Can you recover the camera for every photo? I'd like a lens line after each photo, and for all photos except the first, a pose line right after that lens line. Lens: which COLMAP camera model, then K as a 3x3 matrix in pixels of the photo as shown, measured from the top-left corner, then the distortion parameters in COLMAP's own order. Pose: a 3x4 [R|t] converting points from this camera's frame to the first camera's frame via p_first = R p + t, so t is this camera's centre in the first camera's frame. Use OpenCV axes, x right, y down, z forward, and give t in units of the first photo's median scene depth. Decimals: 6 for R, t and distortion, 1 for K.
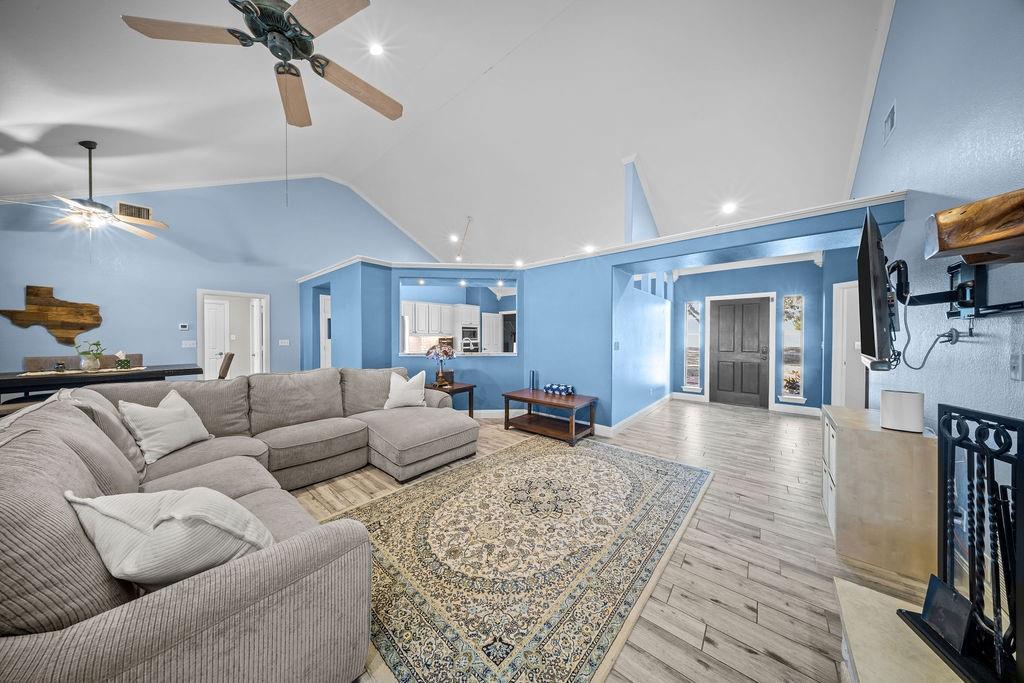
lens RADIAL K [[303.0, 0, 514.1], [0, 303.0, 337.0], [0, 0, 1]] dist [0.001288, -0.000185]
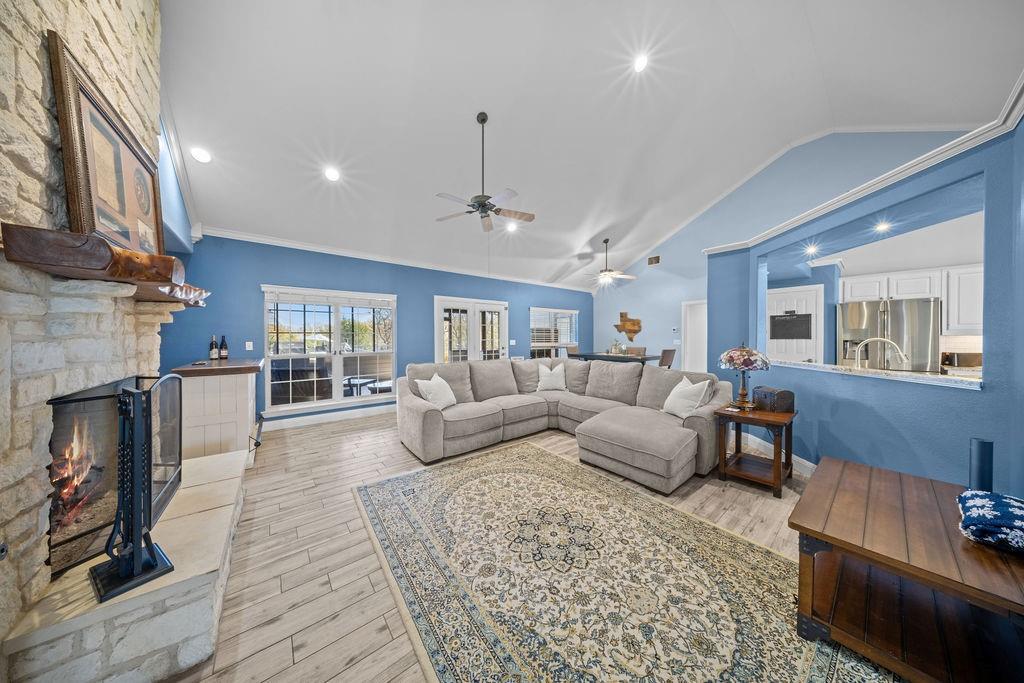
lens RADIAL K [[303.0, 0, 513.5], [0, 303.0, 339.2], [0, 0, 1]] dist [0.001288, -0.000185]
pose [[-0.203179, 0.006133, -0.979122, 0.856028], [-0.003392, 0.999970, 0.006967, 0.002361], [0.979136, 0.004737, -0.203152, 1.010374]]
